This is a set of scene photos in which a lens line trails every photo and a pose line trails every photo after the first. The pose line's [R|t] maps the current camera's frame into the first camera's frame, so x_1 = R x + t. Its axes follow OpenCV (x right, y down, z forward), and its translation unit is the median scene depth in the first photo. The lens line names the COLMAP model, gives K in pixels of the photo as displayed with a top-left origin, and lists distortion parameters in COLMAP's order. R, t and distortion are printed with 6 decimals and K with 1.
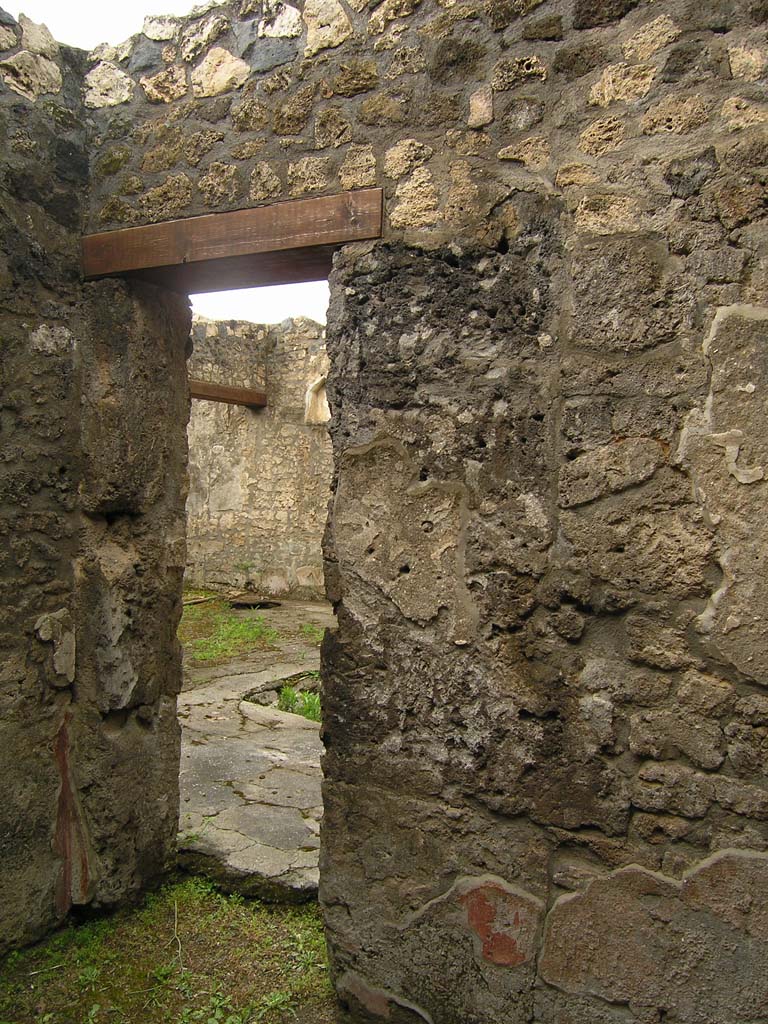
lens RADIAL K [[834.0, 0, 384.0], [0, 834.0, 512.0], [0, 0, 1]] dist [-0.099209, 0.045177]
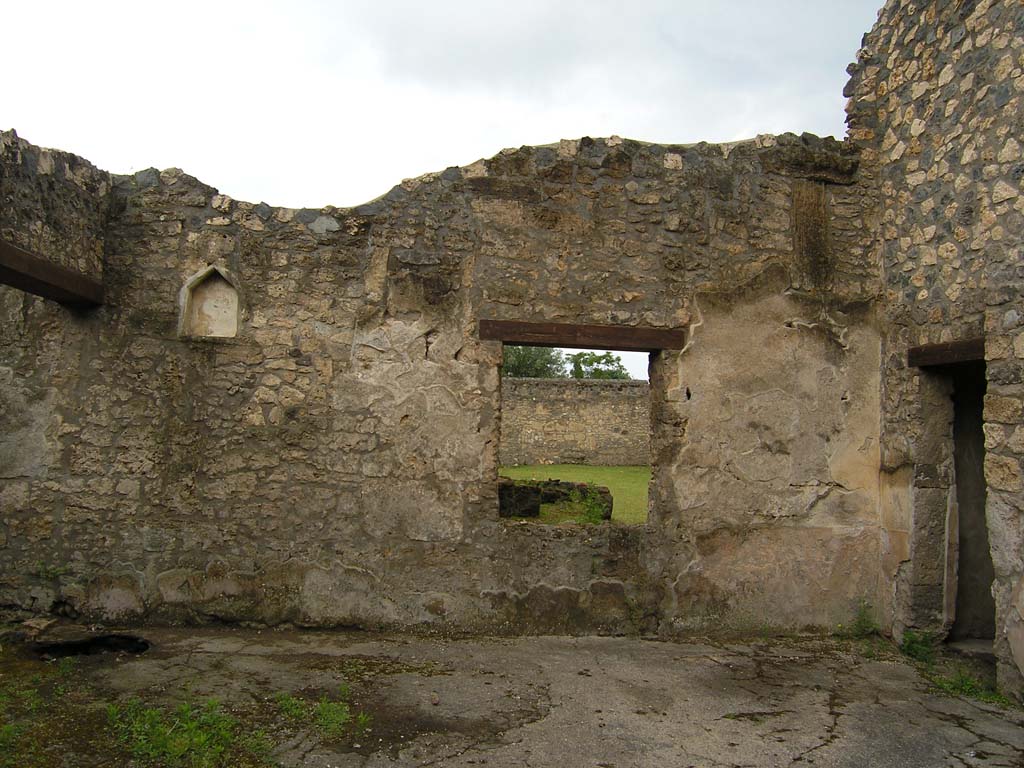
lens RADIAL K [[834.0, 0, 510.3], [0, 834.0, 369.2], [0, 0, 1]] dist [-0.099209, 0.045177]
pose [[0.840398, 0.040974, 0.540418, -0.214670], [0.004970, 0.996513, -0.083284, -0.030190], [-0.541947, 0.072677, 0.837265, 0.347056]]
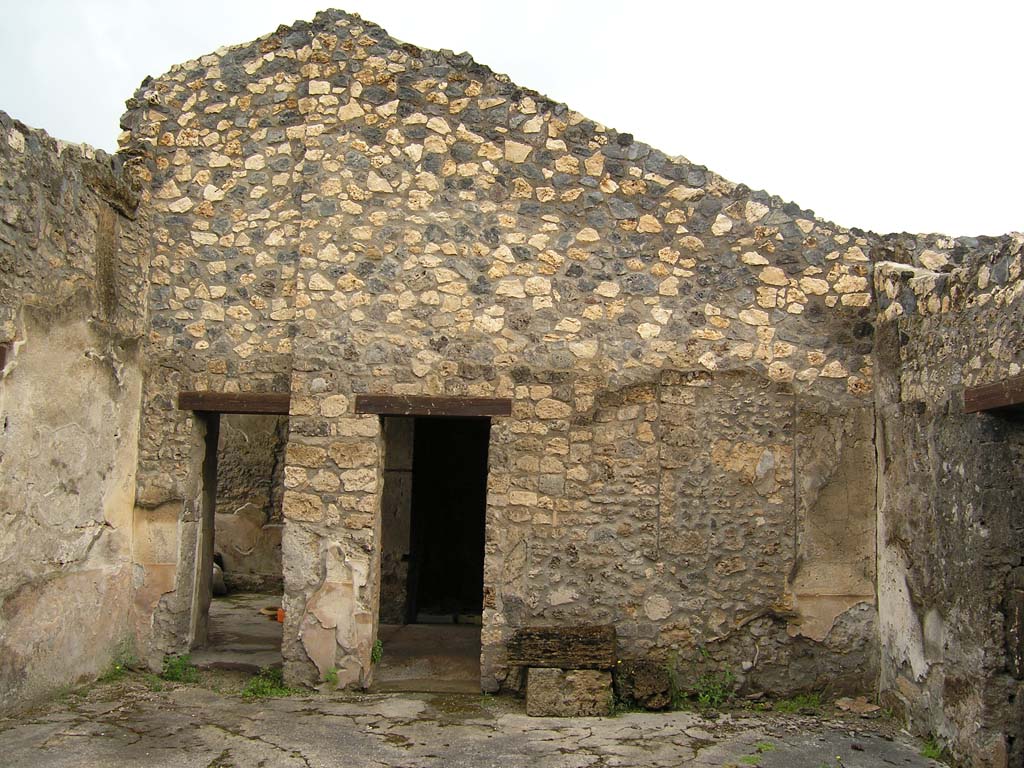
lens RADIAL K [[834.0, 0, 510.3], [0, 834.0, 369.2], [0, 0, 1]] dist [-0.099209, 0.045177]
pose [[-0.354850, 0.089907, 0.930590, -0.382636], [-0.007432, 0.995063, -0.098970, -0.055959], [-0.934894, -0.042036, -0.352430, 0.783257]]
